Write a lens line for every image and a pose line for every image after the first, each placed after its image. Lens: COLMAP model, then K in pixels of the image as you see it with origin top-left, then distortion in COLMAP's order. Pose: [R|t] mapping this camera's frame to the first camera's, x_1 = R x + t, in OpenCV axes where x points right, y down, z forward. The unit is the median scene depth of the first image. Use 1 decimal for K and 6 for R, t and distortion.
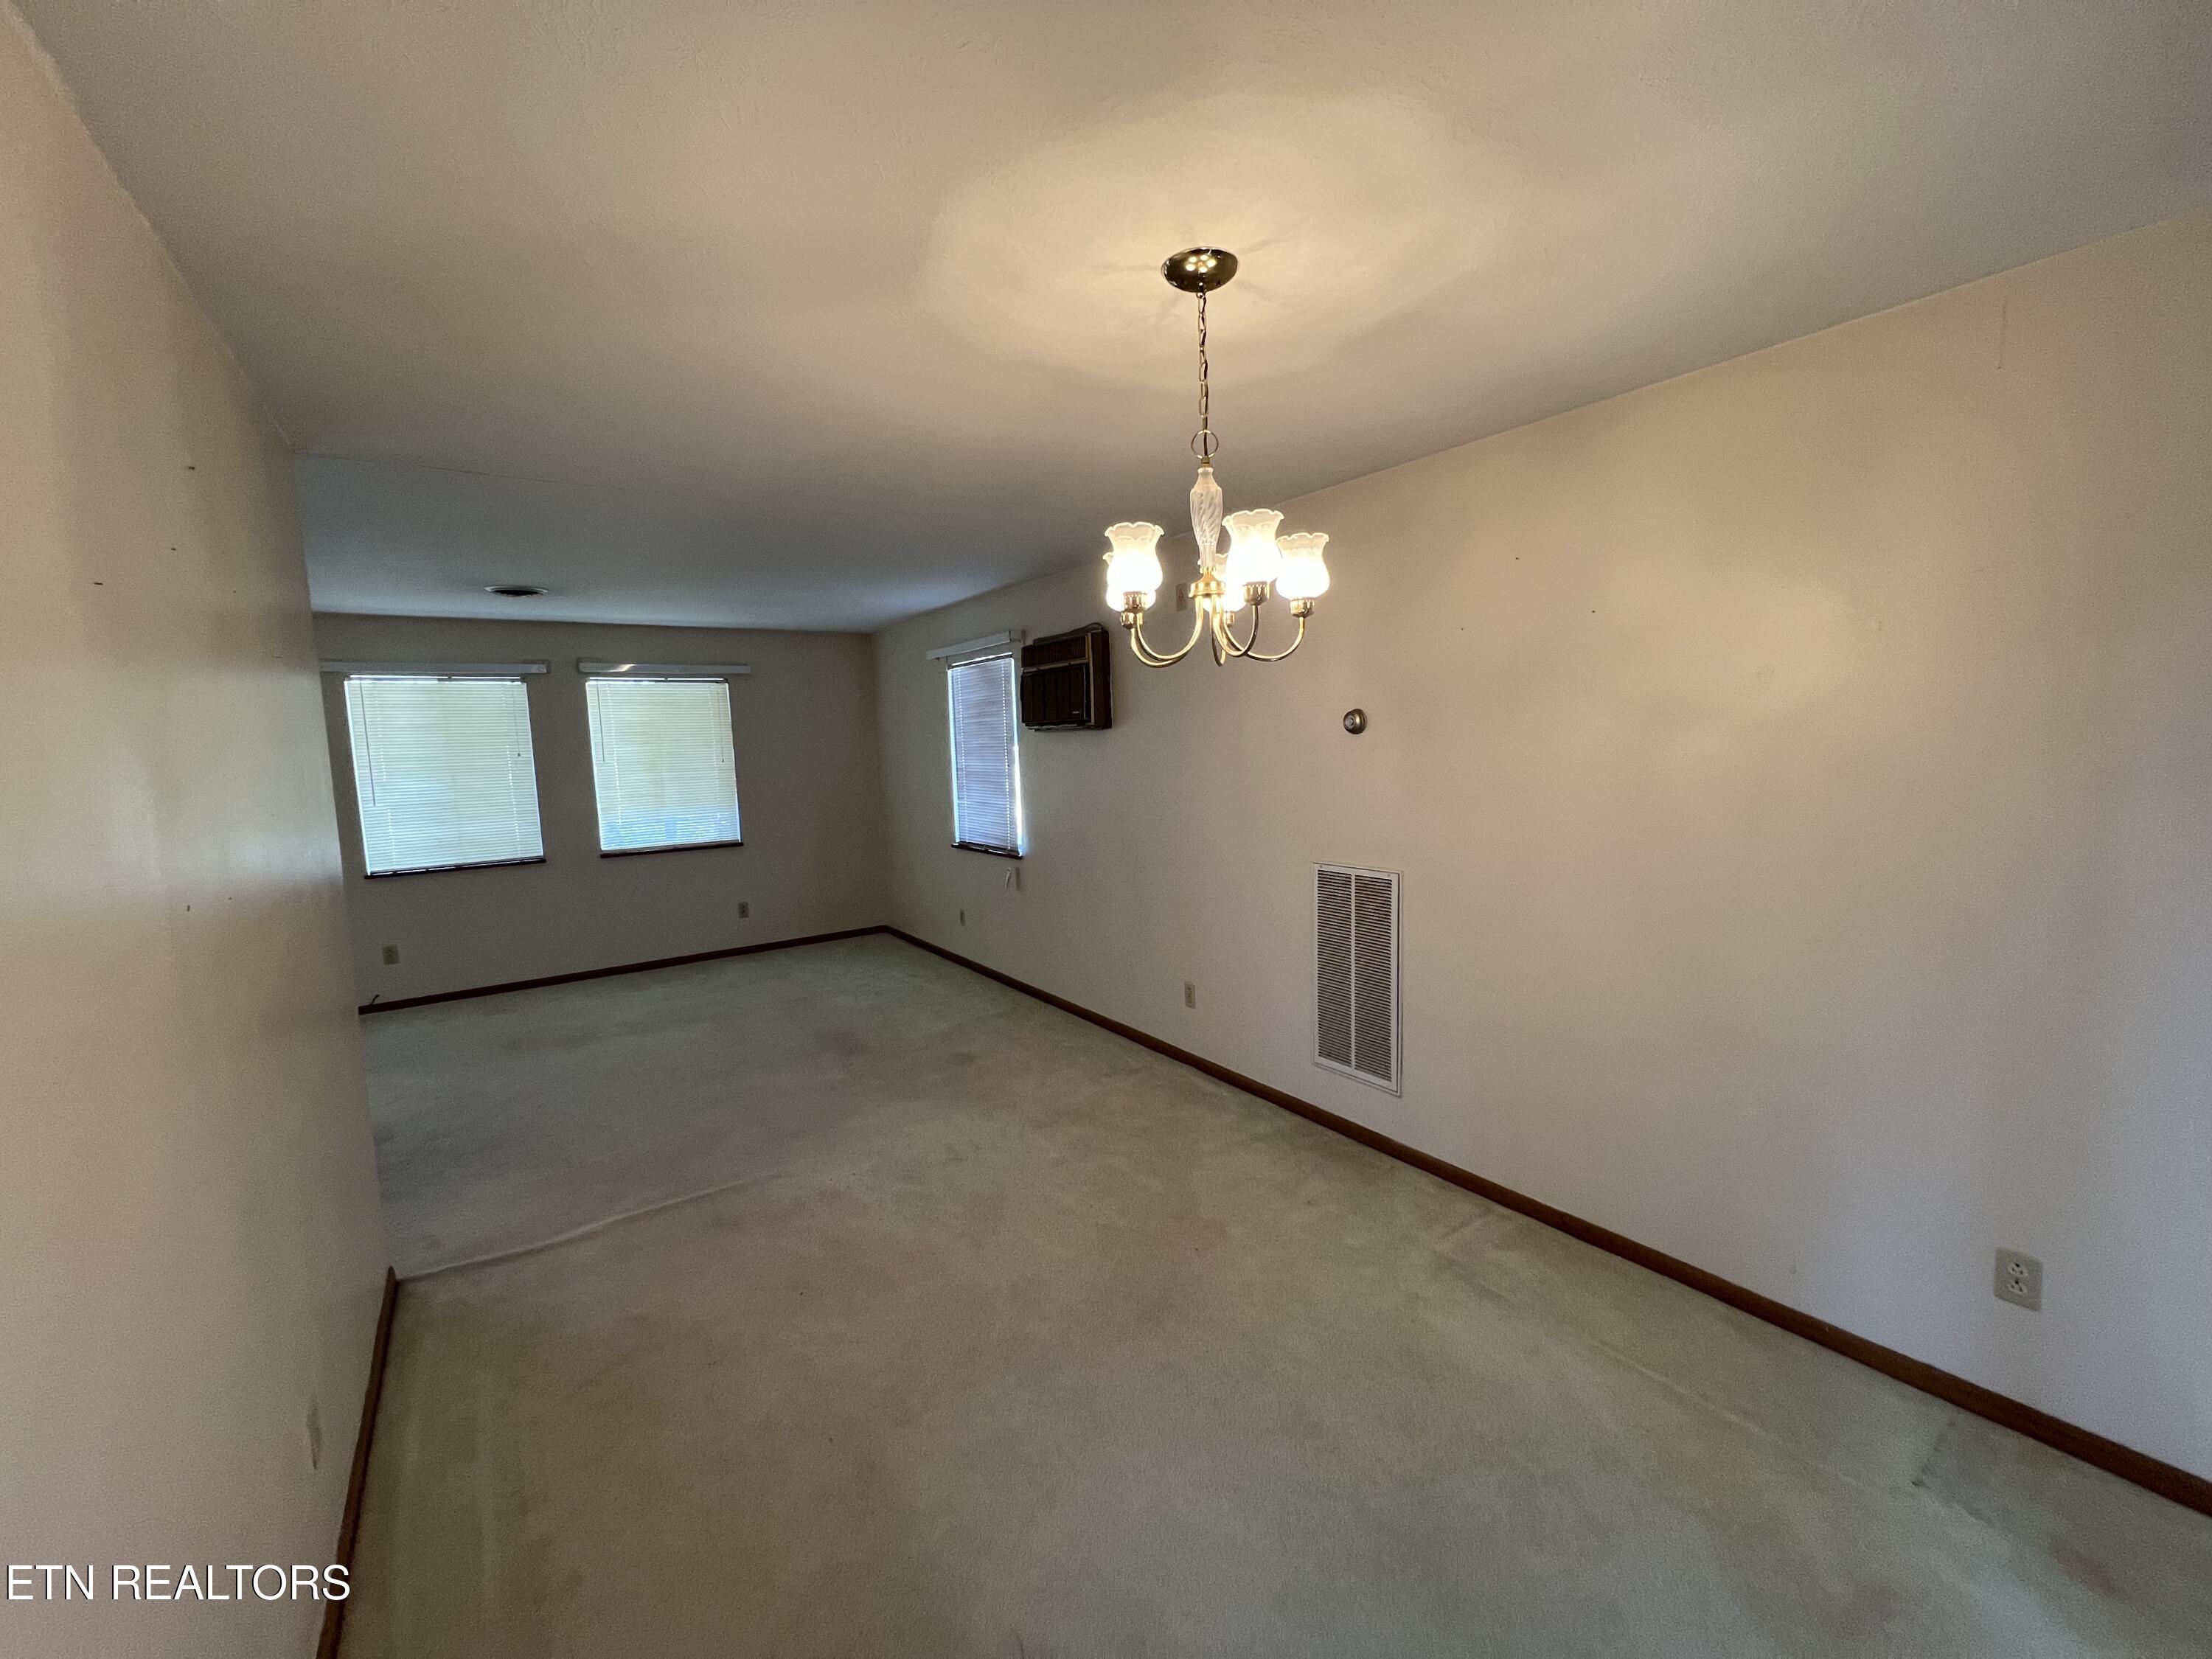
lens RADIAL K [[884.3, 0, 1106.0], [0, 884.3, 829.5], [0, 0, 1]] dist [-0.001342, -0.000040]
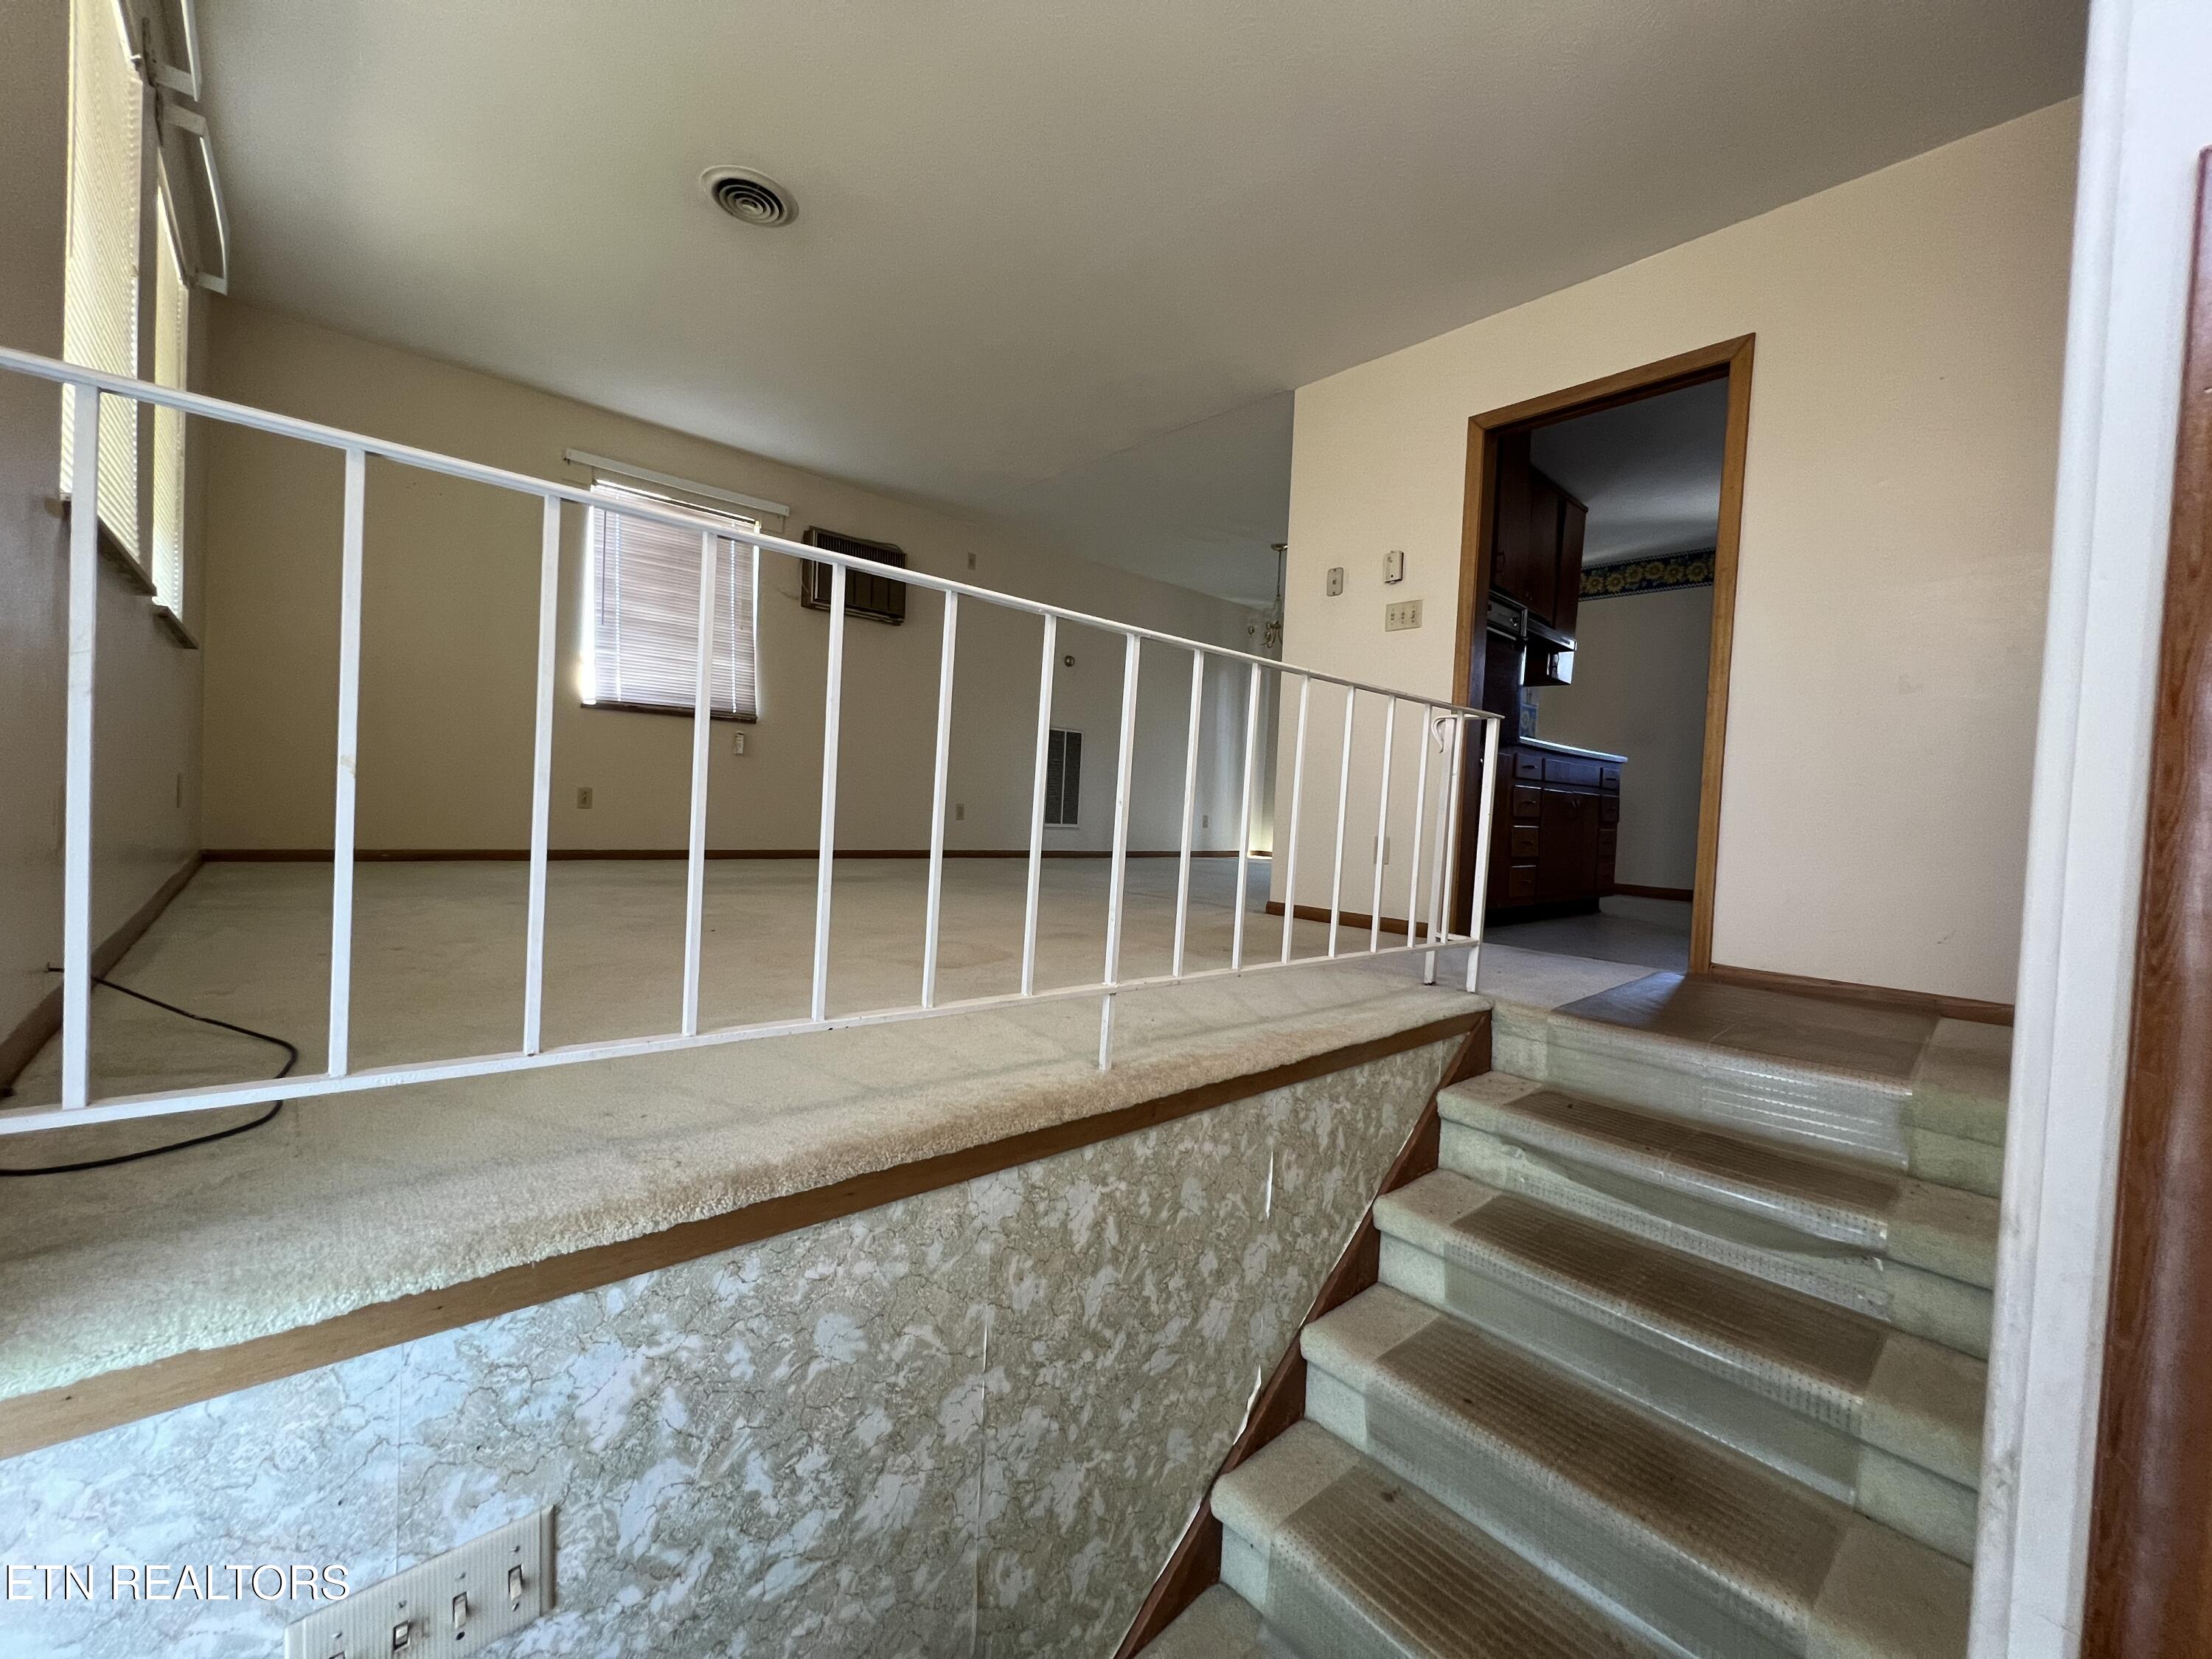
lens RADIAL K [[889.1, 0, 1106.0], [0, 889.1, 829.5], [0, 0, 1]] dist [-0.000742, -0.000003]
pose [[-0.128955, -0.001955, 0.991649, -1.090234], [0.057427, 0.998305, 0.009436, 0.158677], [-0.989986, 0.058164, -0.128624, 0.692708]]
